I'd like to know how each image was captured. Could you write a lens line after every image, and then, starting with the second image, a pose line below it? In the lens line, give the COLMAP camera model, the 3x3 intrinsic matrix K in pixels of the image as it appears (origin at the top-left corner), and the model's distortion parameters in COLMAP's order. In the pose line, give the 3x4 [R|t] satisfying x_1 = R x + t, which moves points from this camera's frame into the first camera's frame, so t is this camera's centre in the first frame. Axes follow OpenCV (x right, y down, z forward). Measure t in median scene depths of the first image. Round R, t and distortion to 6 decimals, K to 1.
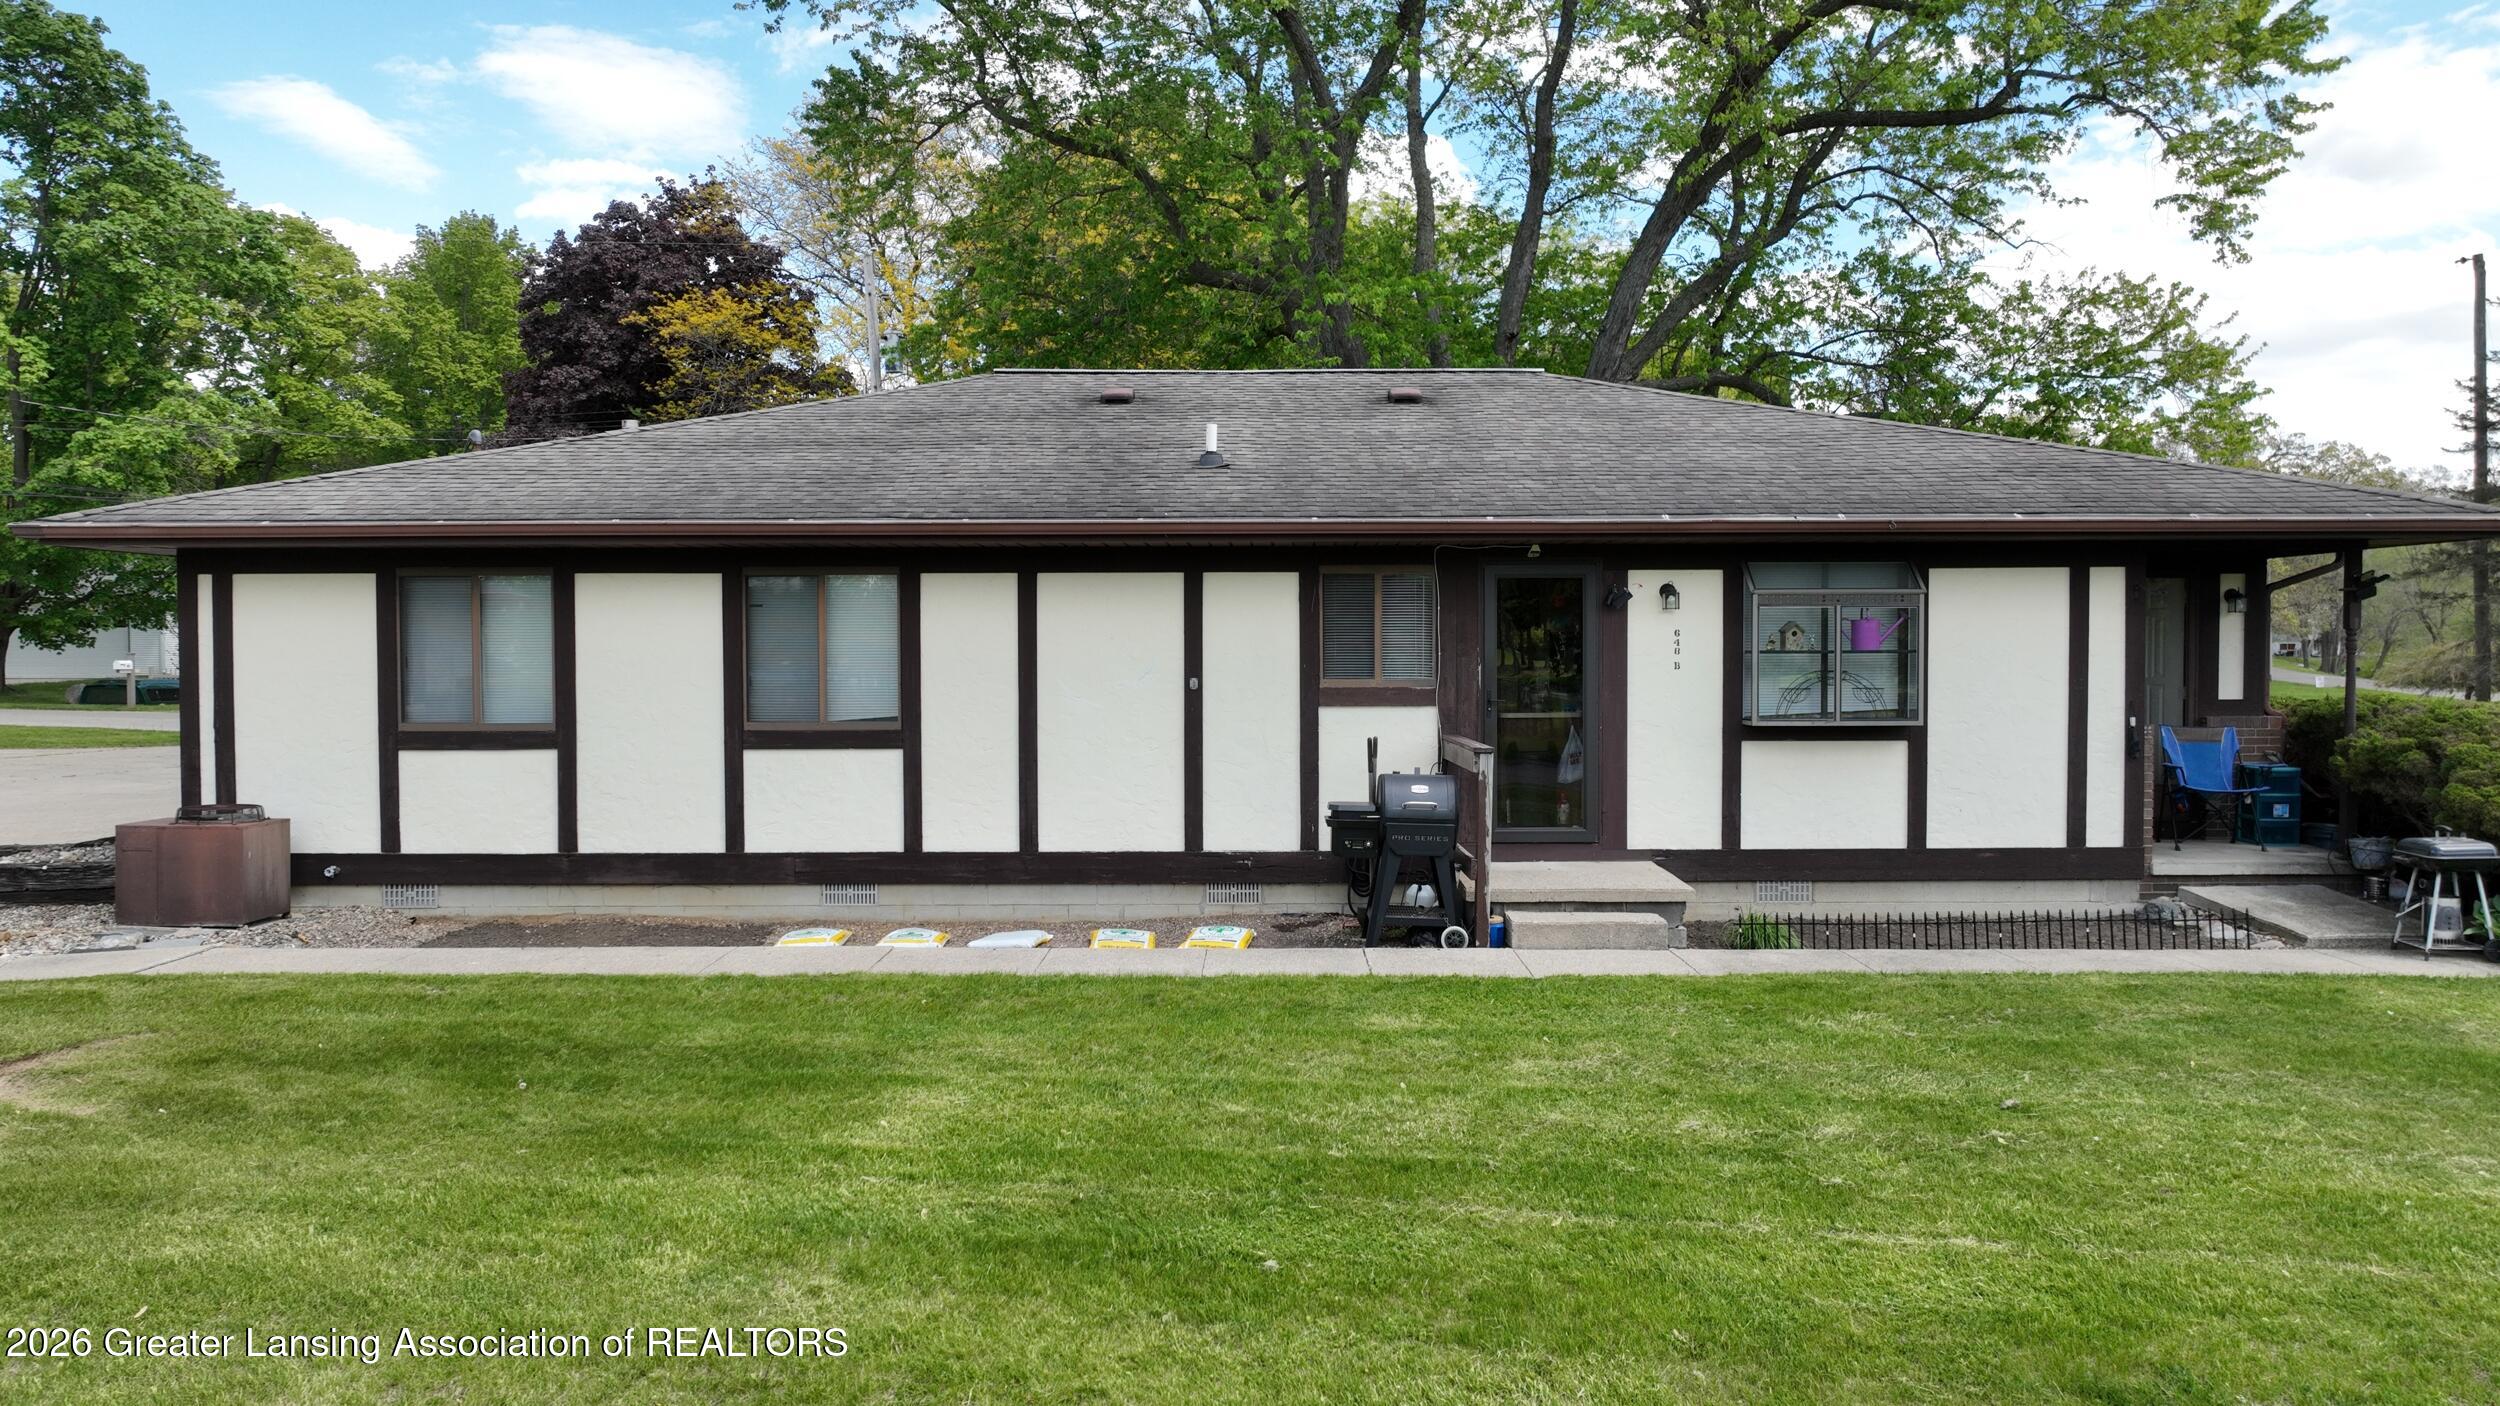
lens RADIAL K [[1761.7, 0, 1249.6], [0, 1761.7, 705.4], [0, 0, 1]] dist [0.005959, 0.008435]
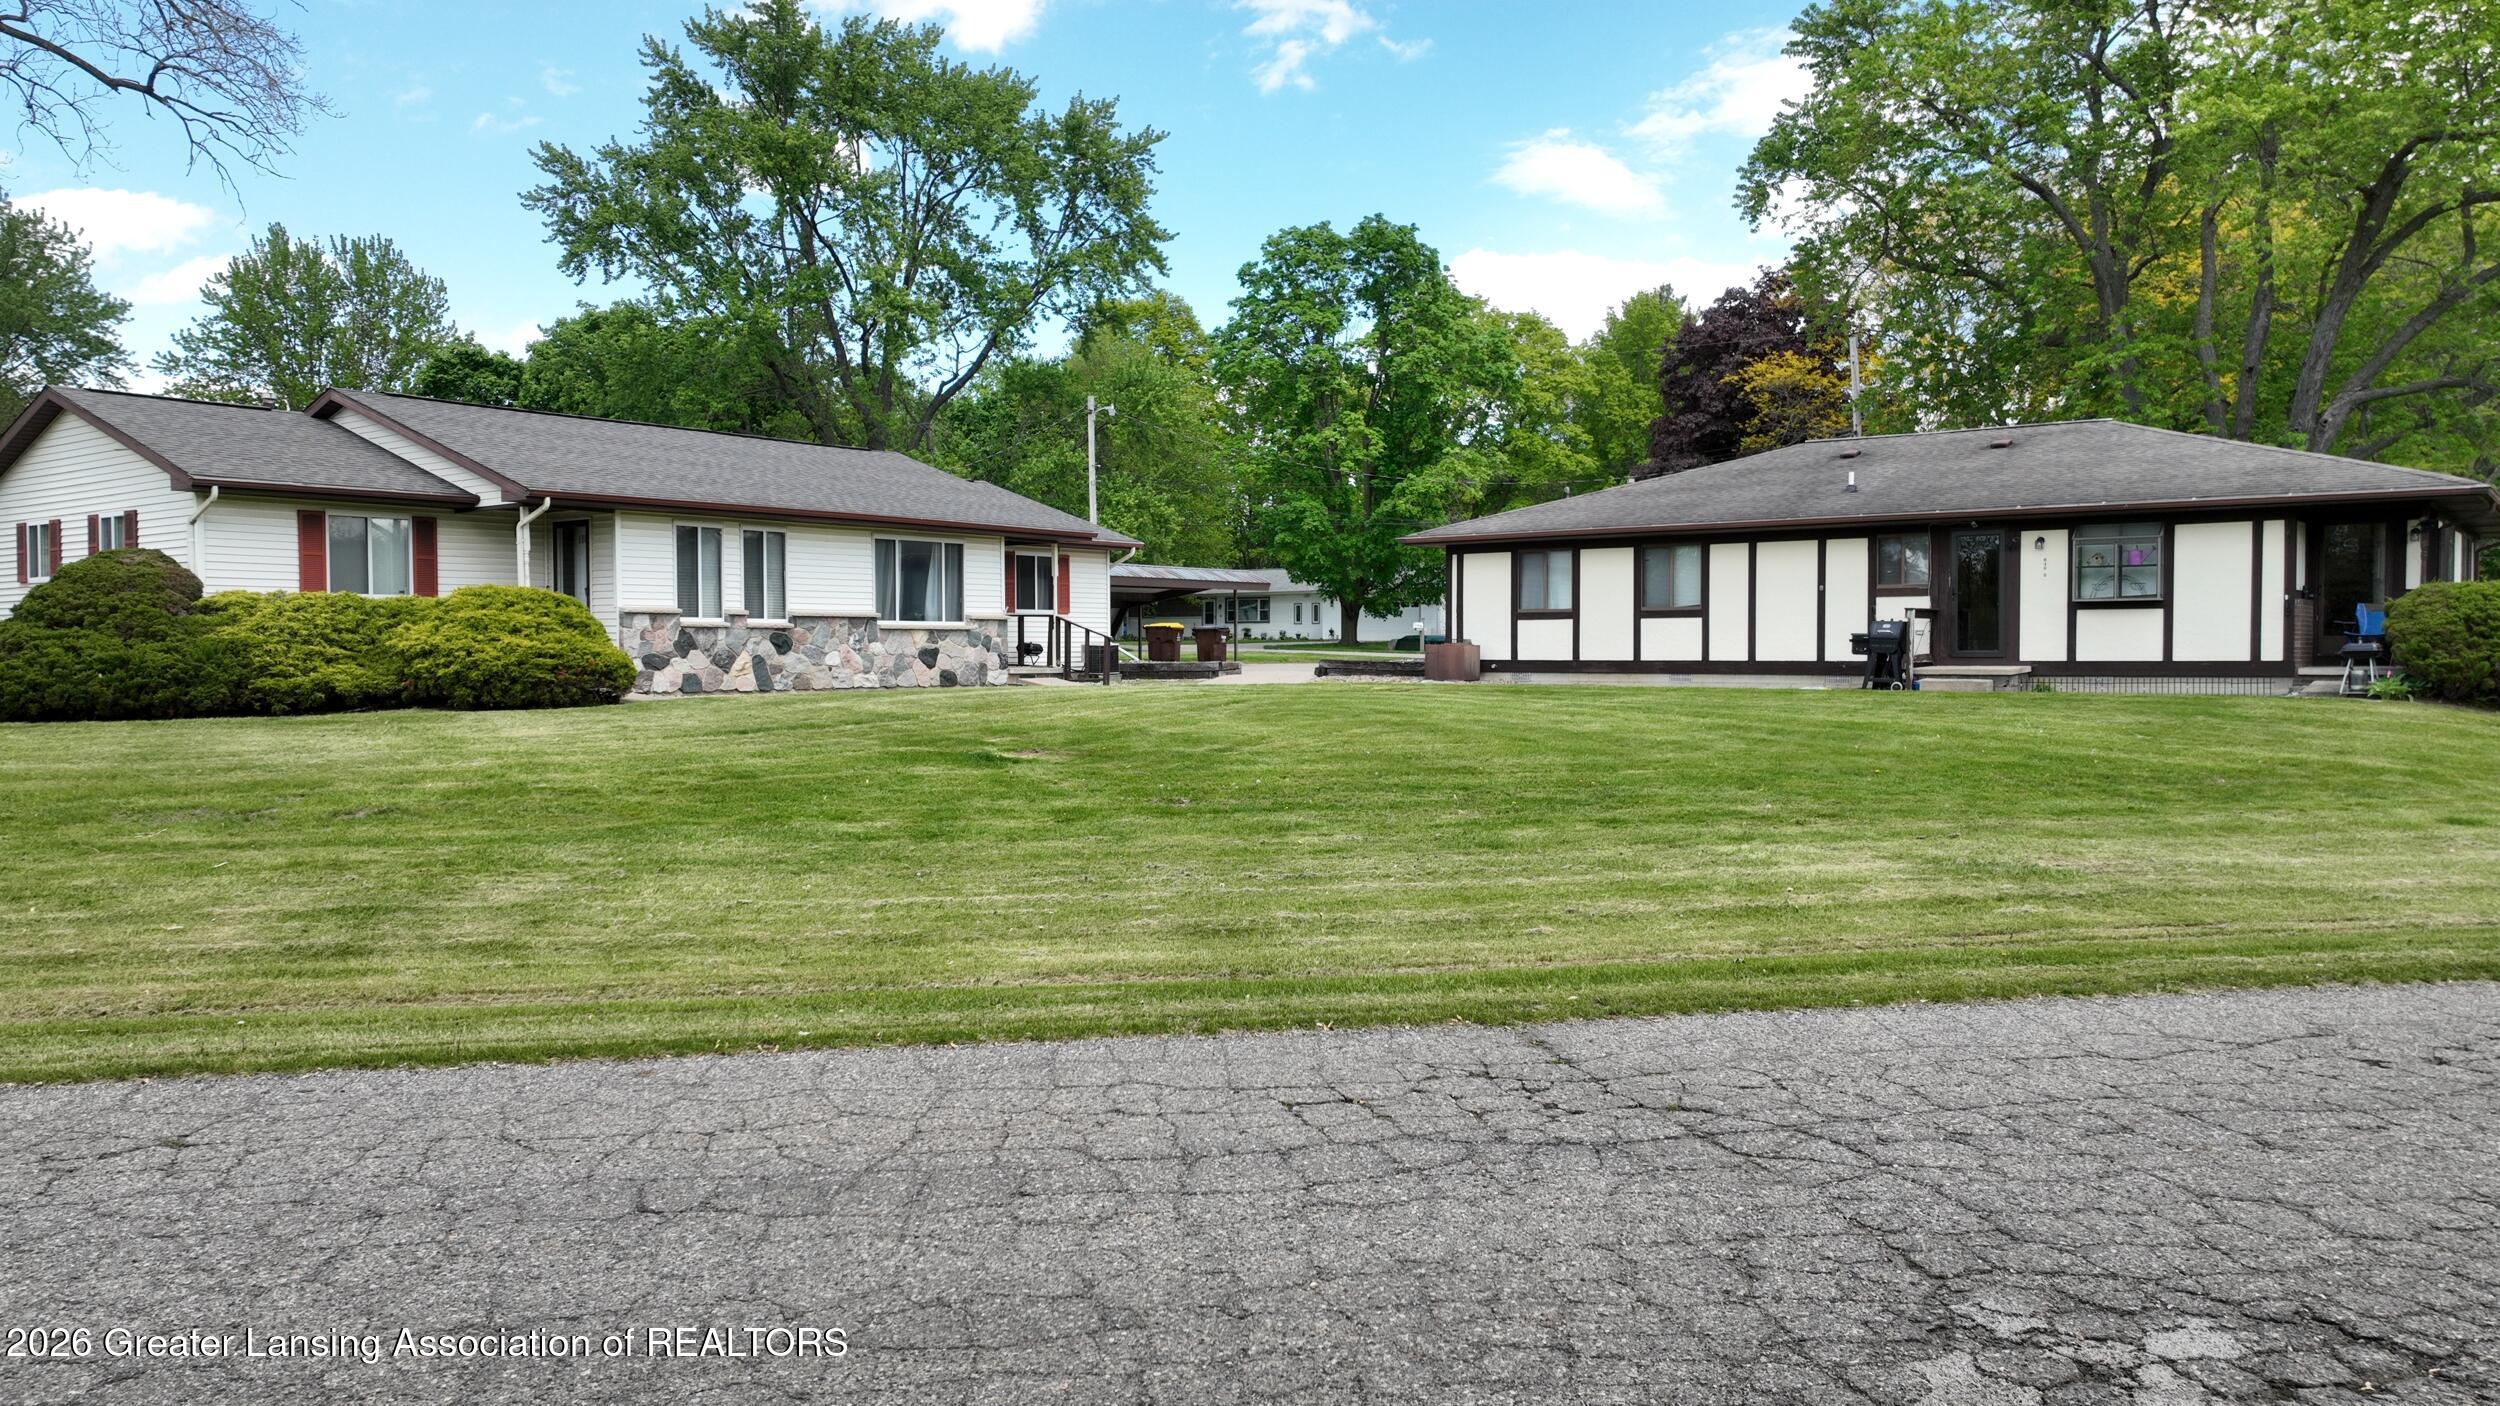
lens RADIAL K [[1791.2, 0, 1247.8], [0, 1791.2, 696.6], [0, 0, 1]] dist [-0.002310, 0.001054]
pose [[0.792096, 0.016138, -0.610184, 0.747932], [-0.018638, 0.999824, 0.002249, 0.128536], [0.610112, 0.009591, 0.792257, -1.221548]]
